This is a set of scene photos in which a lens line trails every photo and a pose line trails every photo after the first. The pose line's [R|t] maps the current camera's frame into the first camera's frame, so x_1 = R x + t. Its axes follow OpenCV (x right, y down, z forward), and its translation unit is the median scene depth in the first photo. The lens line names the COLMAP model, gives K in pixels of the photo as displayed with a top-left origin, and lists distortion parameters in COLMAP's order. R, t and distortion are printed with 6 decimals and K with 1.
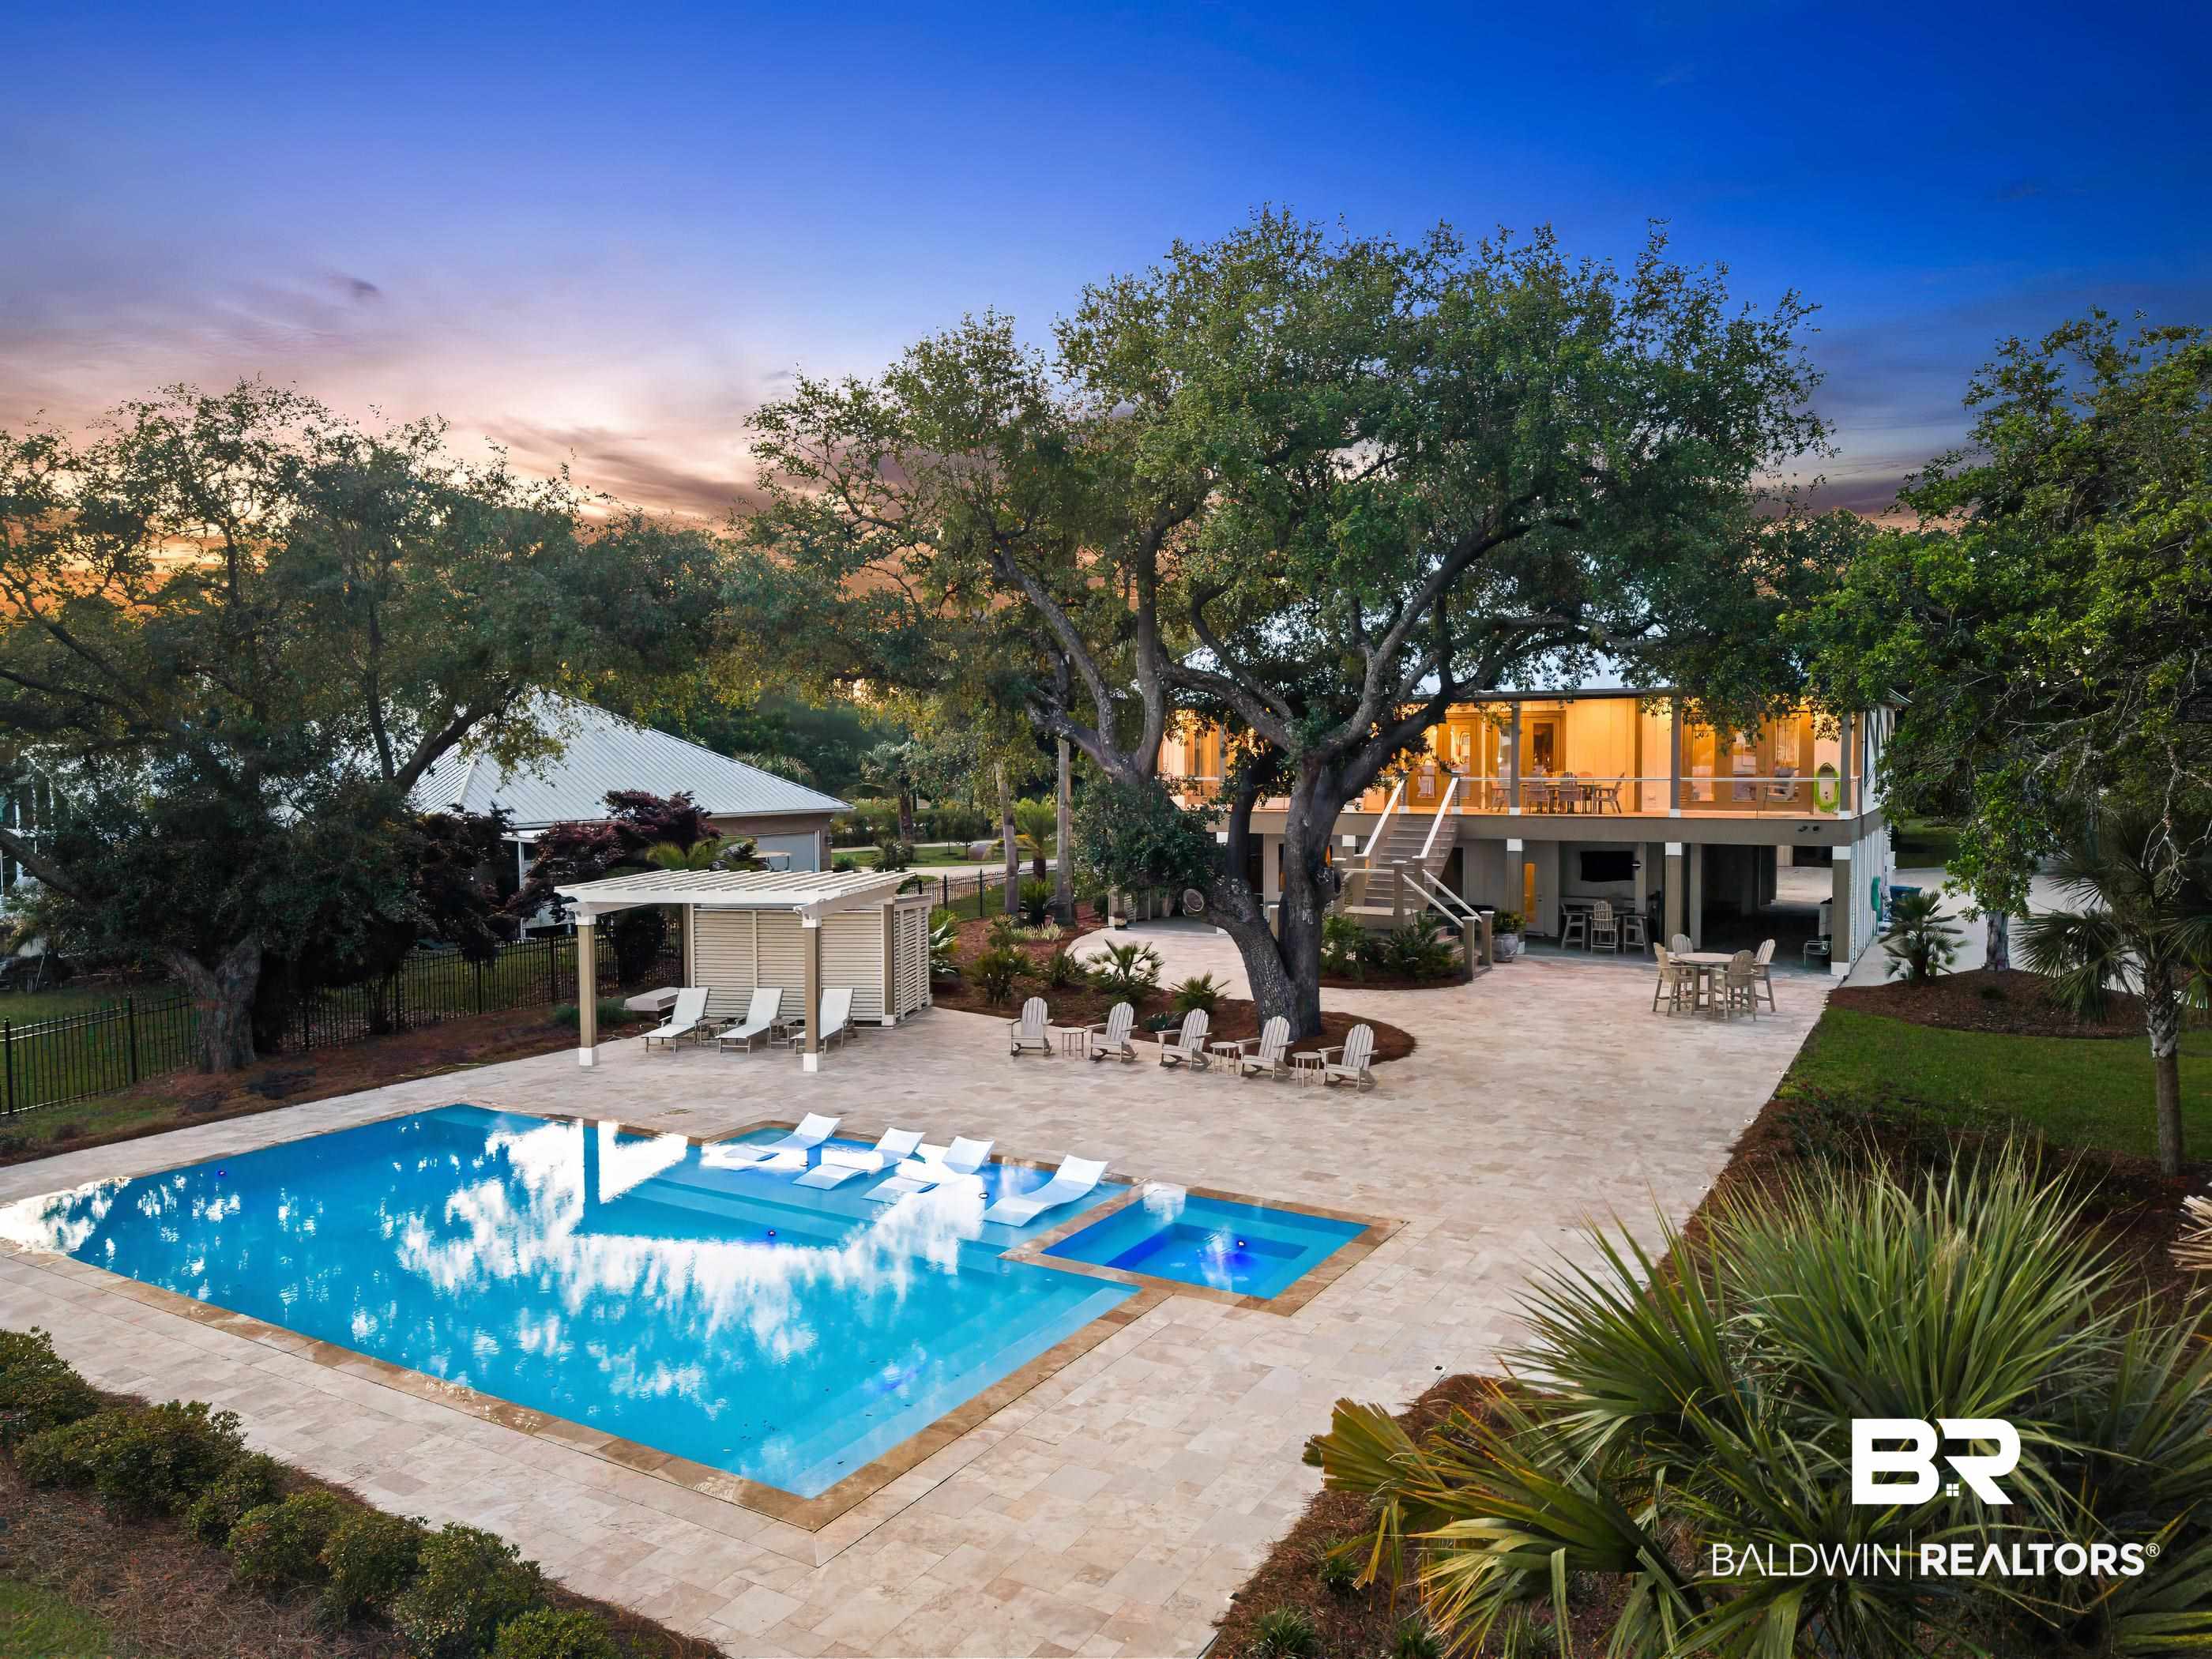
lens RADIAL K [[1463.0, 0, 1106.0], [0, 1463.0, 829.5], [0, 0, 1]] dist [0.046452, -0.062828]
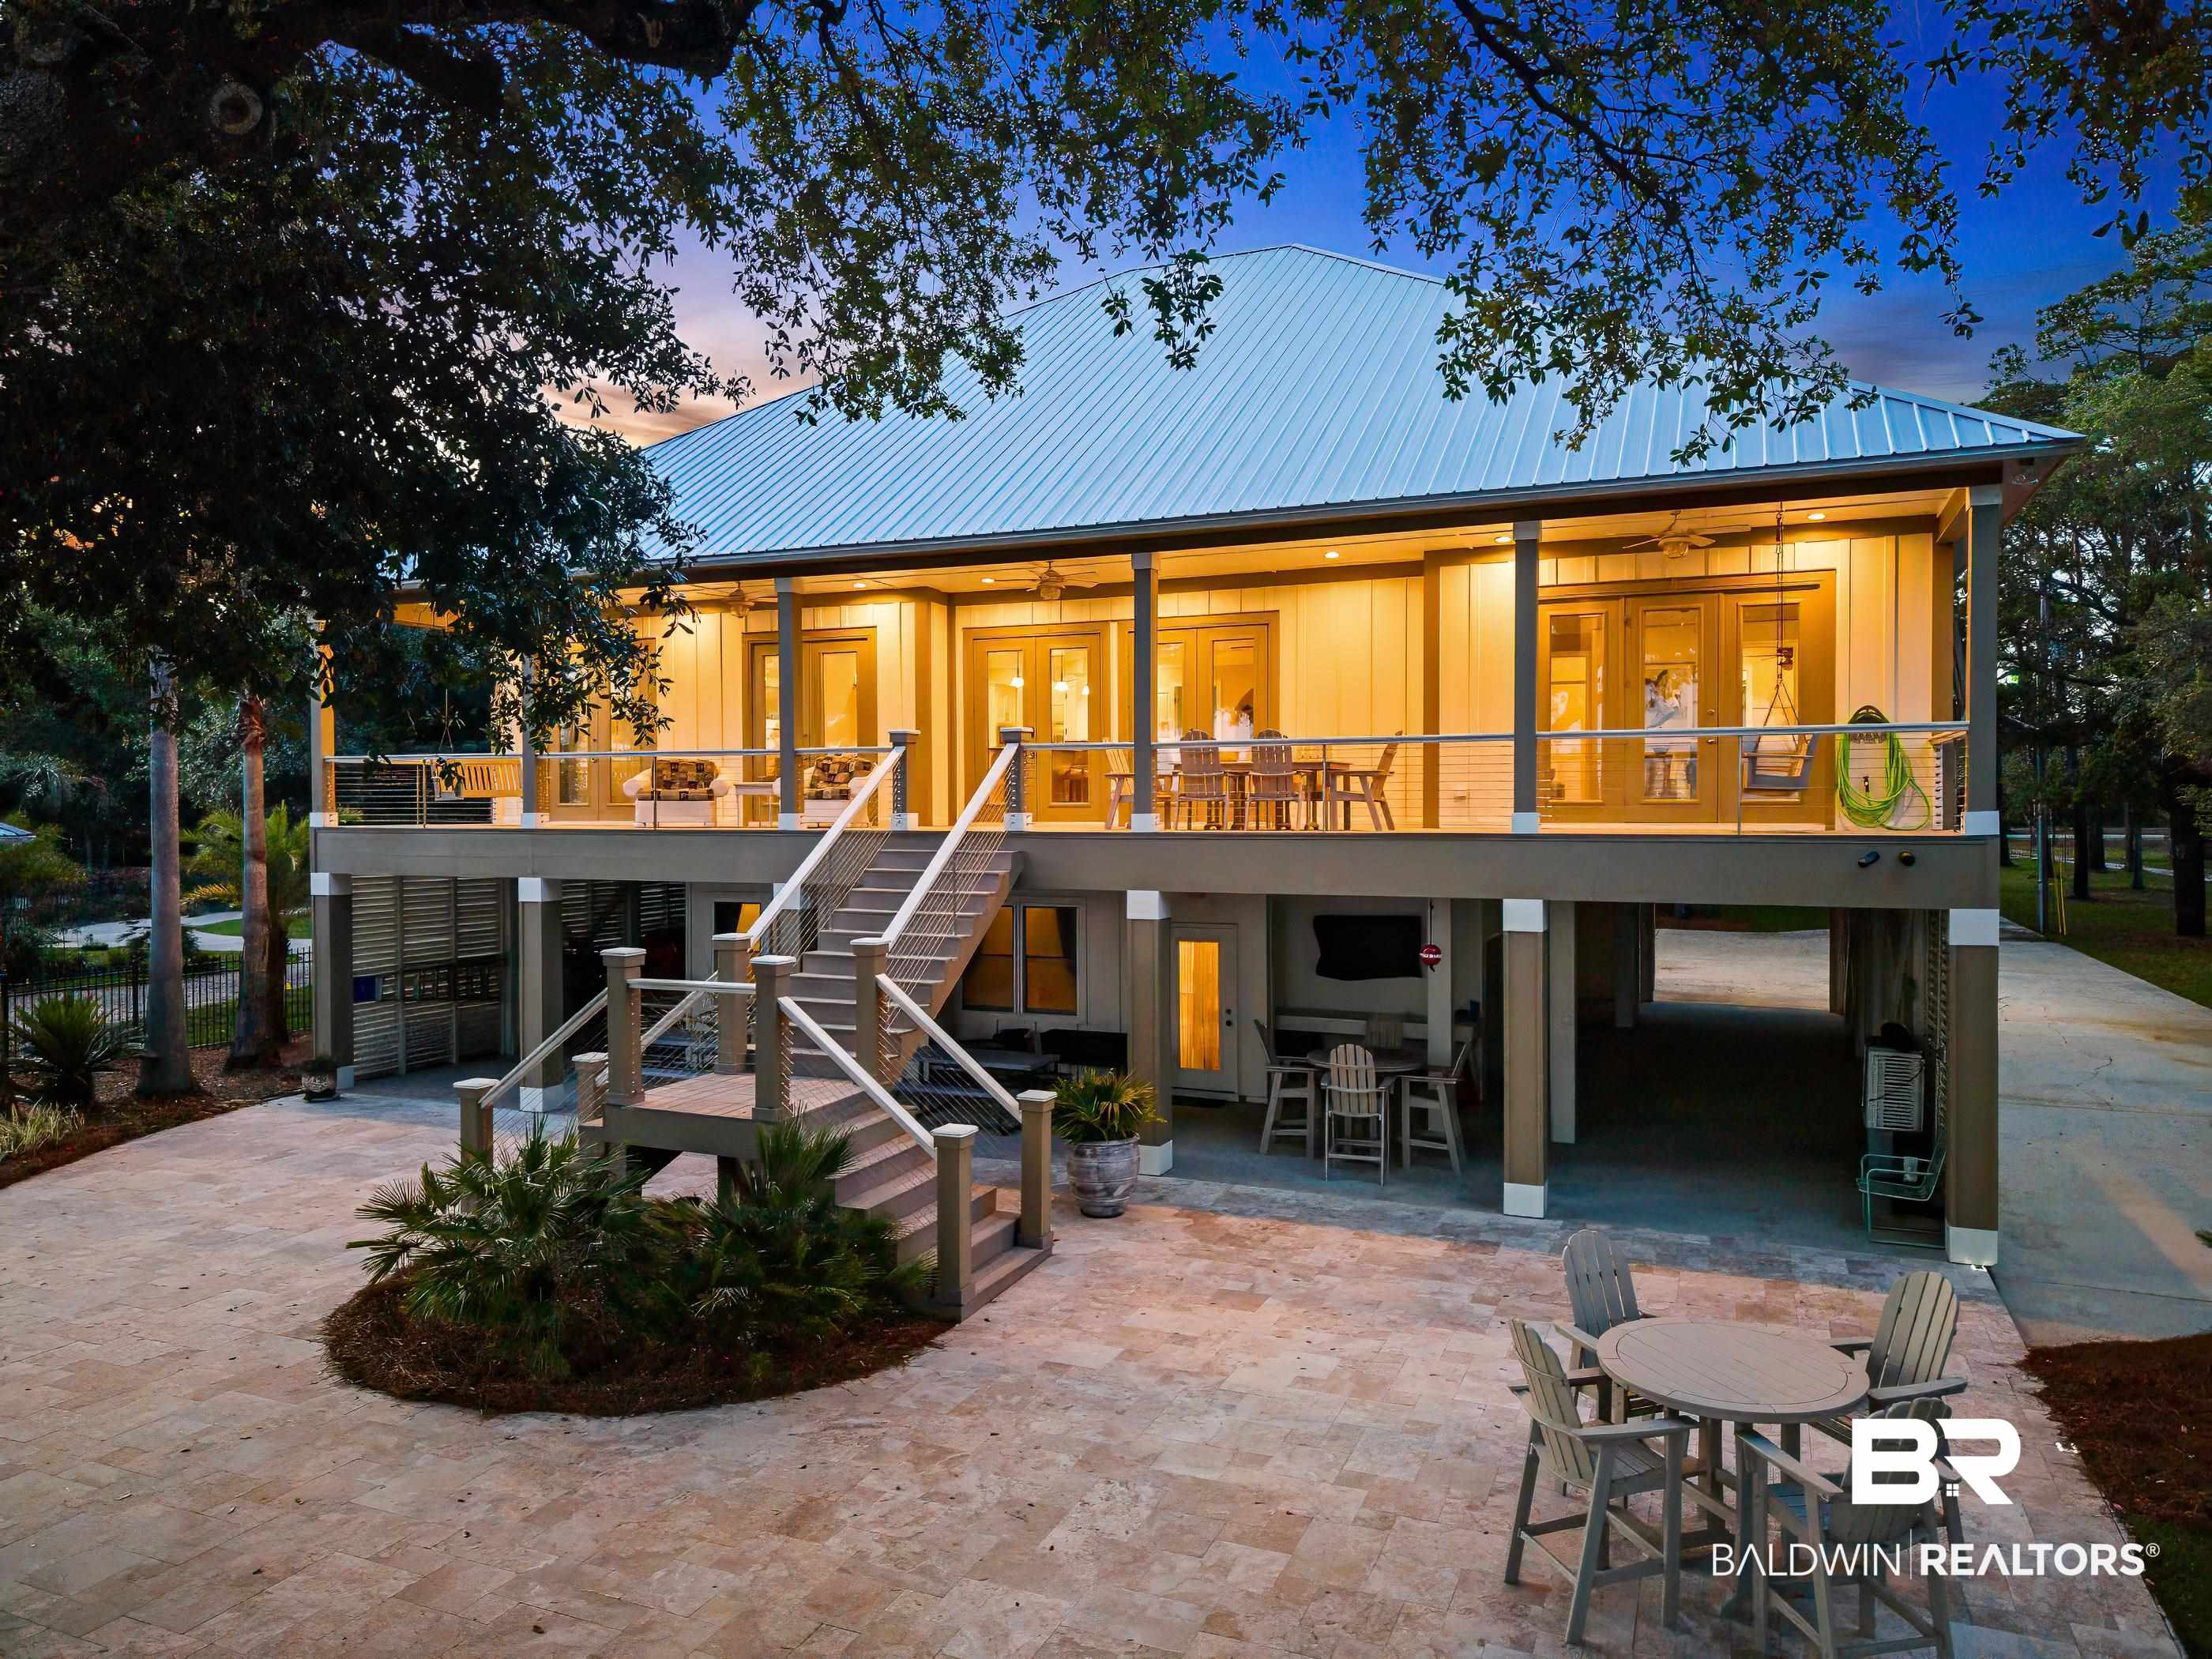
lens RADIAL K [[1491.4, 0, 1106.0], [0, 1491.4, 829.5], [0, 0, 1]] dist [0.032106, -0.034976]
pose [[0.991073, 0.002266, 0.133298, 0.286216], [0.002049, 0.999479, -0.032226, 0.003824], [-0.133302, 0.032211, 0.990552, 0.794786]]
